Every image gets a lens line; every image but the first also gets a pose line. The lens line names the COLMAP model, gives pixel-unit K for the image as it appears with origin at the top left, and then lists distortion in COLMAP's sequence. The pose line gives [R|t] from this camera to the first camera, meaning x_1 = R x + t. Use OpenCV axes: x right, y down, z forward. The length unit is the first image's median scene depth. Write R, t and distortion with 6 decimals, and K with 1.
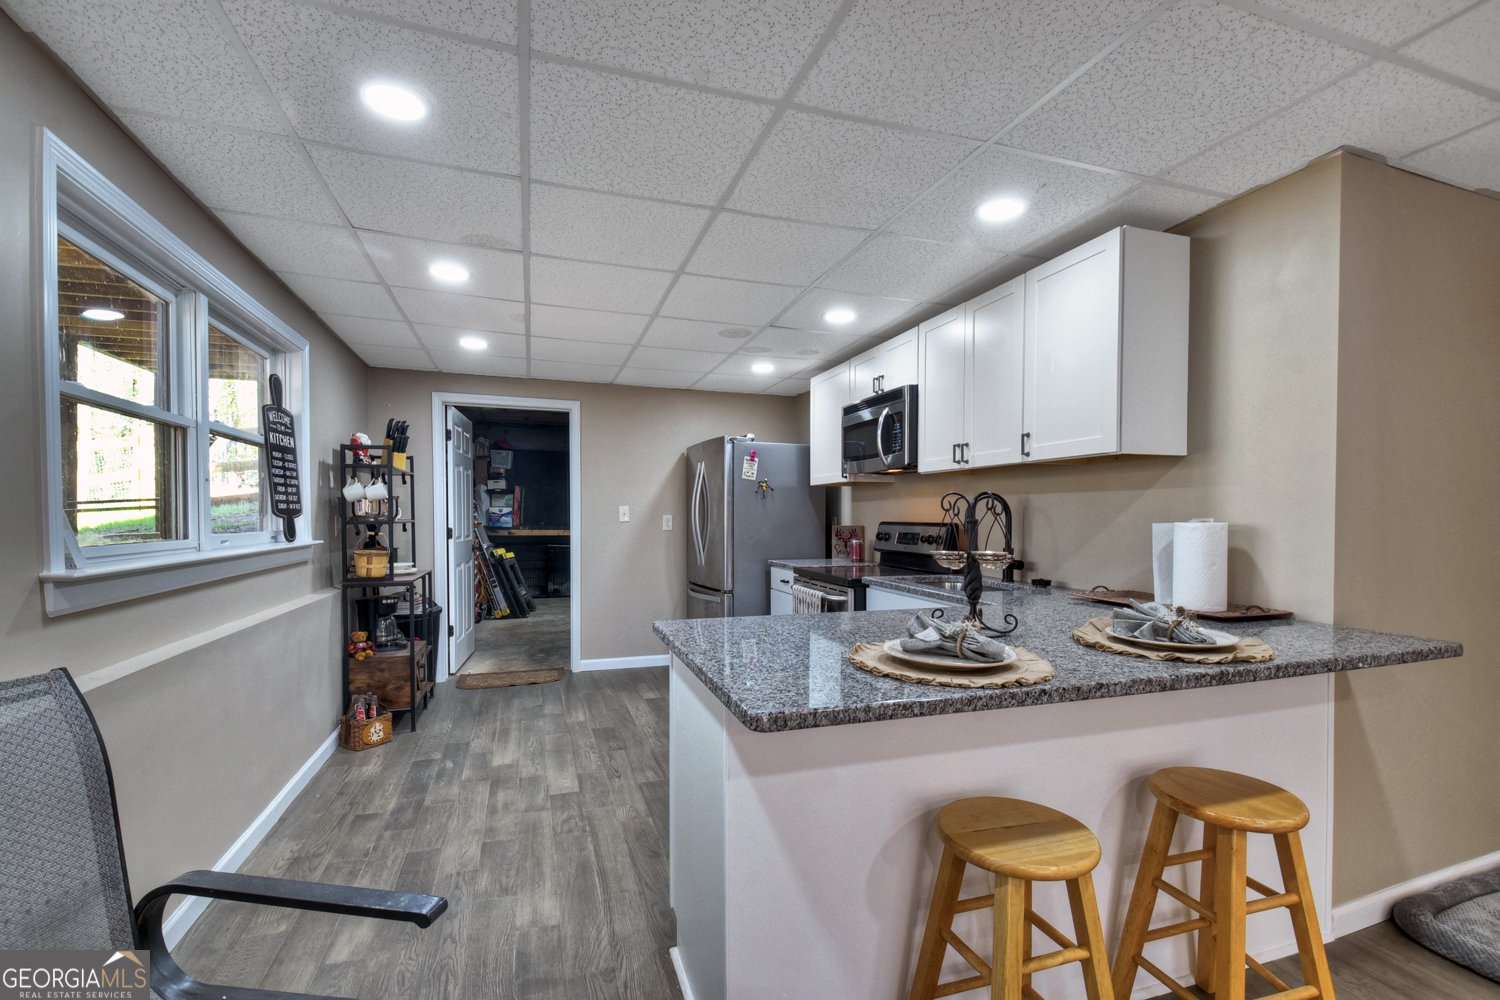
lens RADIAL K [[665.6, 0, 751.3], [0, 665.6, 509.0], [0, 0, 1]] dist [-0.003761, -0.000711]
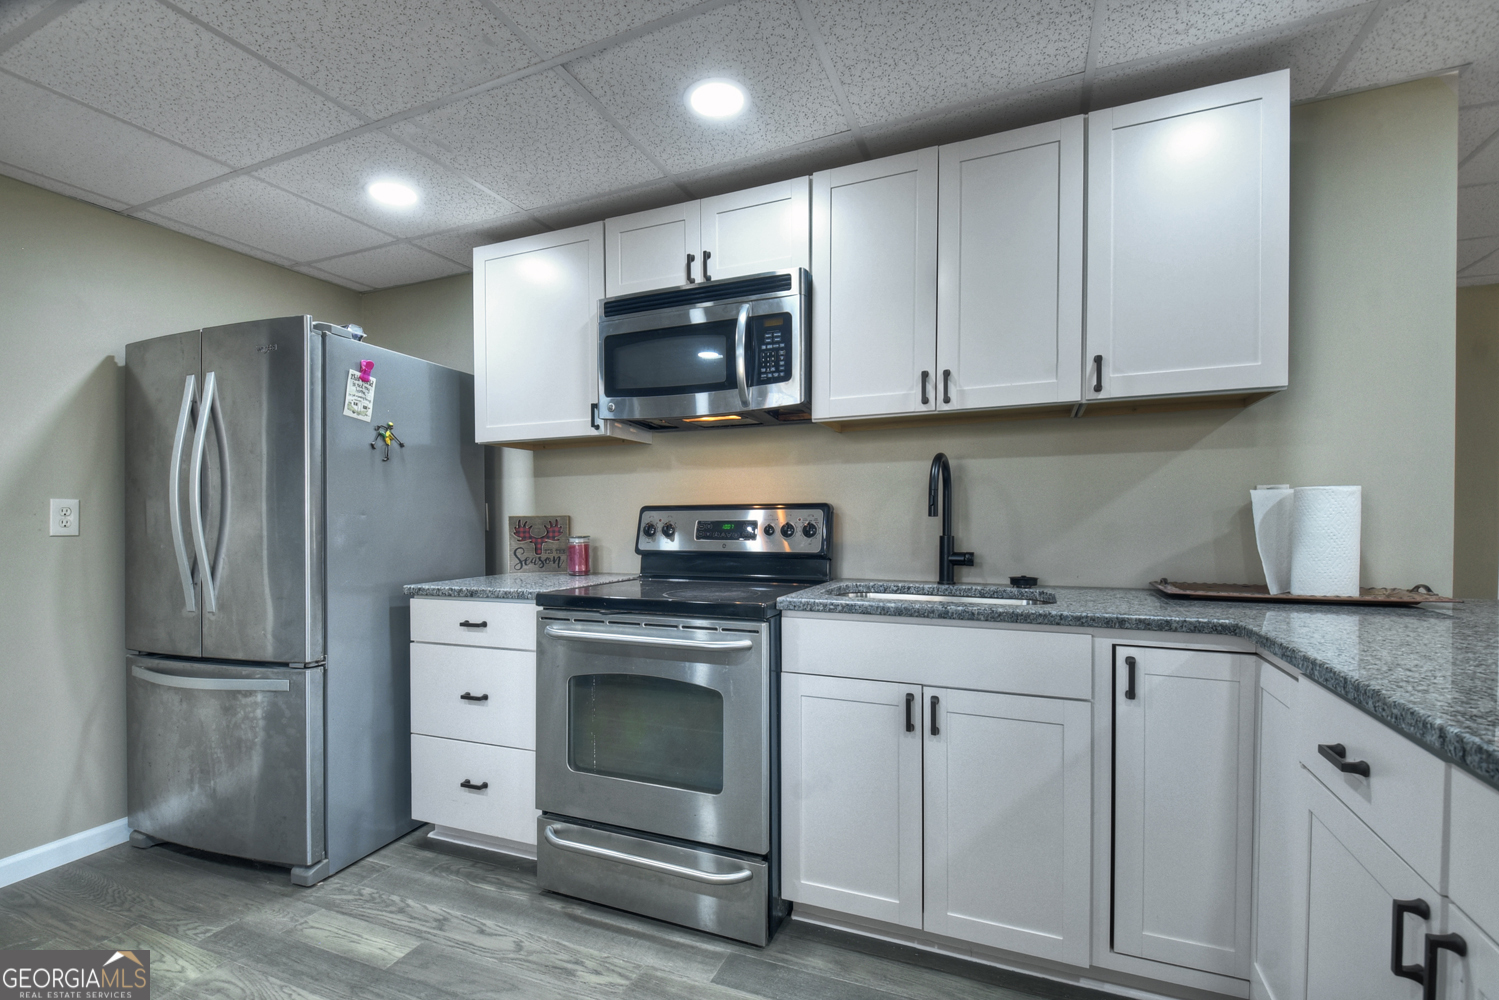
lens RADIAL K [[665.2, 0, 749.4], [0, 665.2, 508.3], [0, 0, 1]] dist [-0.003761, -0.000711]
pose [[0.660057, -0.002370, 0.751212, -0.196008], [0.004513, 0.999989, -0.000810, 0.022530], [-0.751202, 0.003925, 0.660061, 0.527326]]
